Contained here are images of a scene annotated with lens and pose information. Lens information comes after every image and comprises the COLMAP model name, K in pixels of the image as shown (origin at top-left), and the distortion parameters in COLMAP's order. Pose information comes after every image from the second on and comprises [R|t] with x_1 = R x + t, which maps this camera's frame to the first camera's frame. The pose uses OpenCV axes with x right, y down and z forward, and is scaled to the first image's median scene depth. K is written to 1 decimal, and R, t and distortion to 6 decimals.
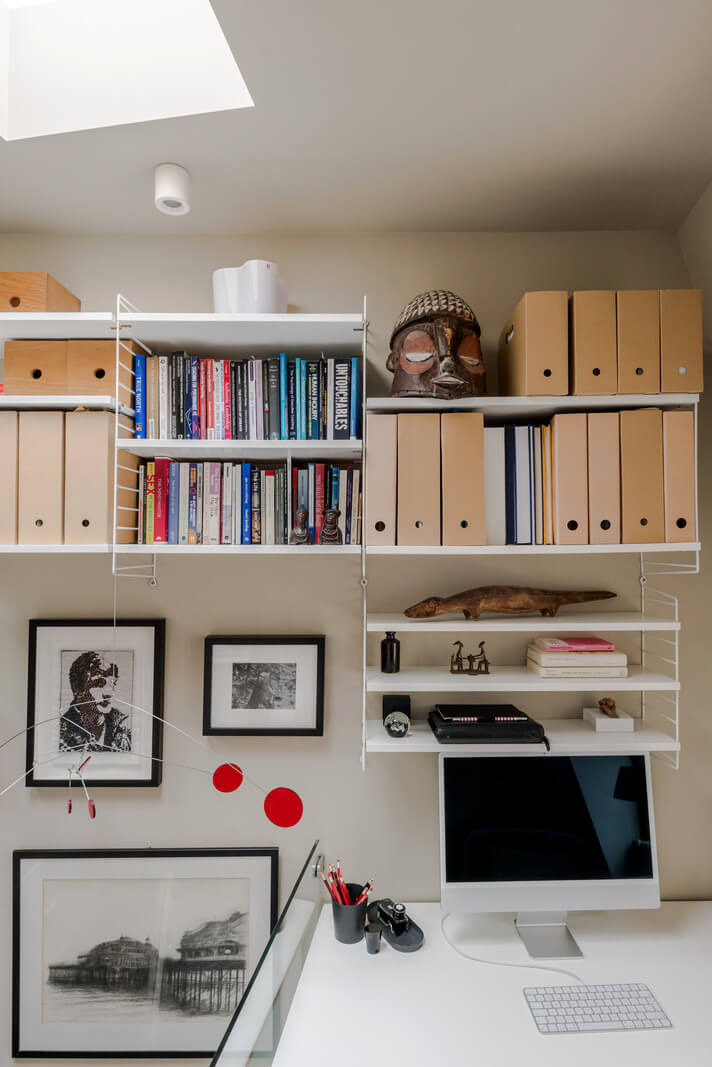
lens RADIAL K [[578.3, 0, 355.7], [0, 578.3, 514.9], [0, 0, 1]] dist [0.020232, -0.016039]
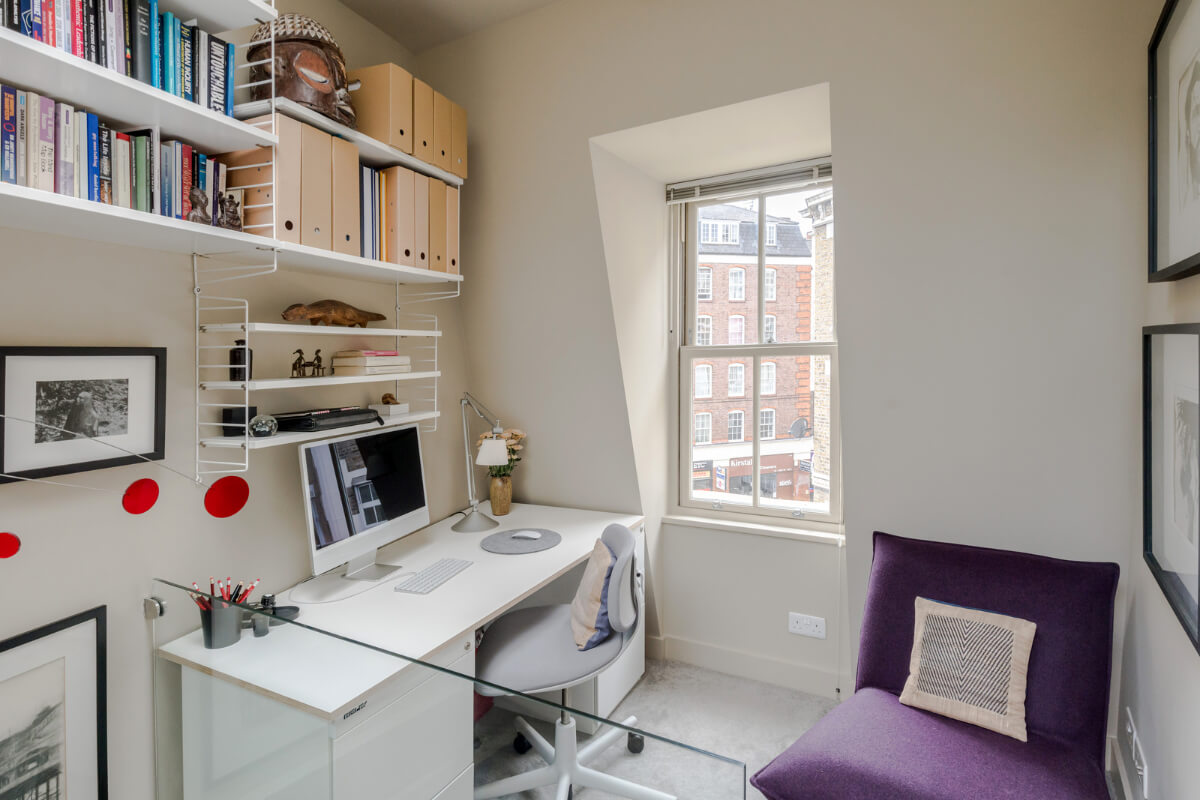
lens RADIAL K [[650.4, 0, 602.5], [0, 650.4, 397.3], [0, 0, 1]] dist [0.020232, -0.016039]
pose [[0.319175, -0.047041, 0.946528, -0.820550], [-0.023114, 0.998084, 0.057397, 0.224308], [-0.947414, -0.040197, 0.317476, 0.054765]]
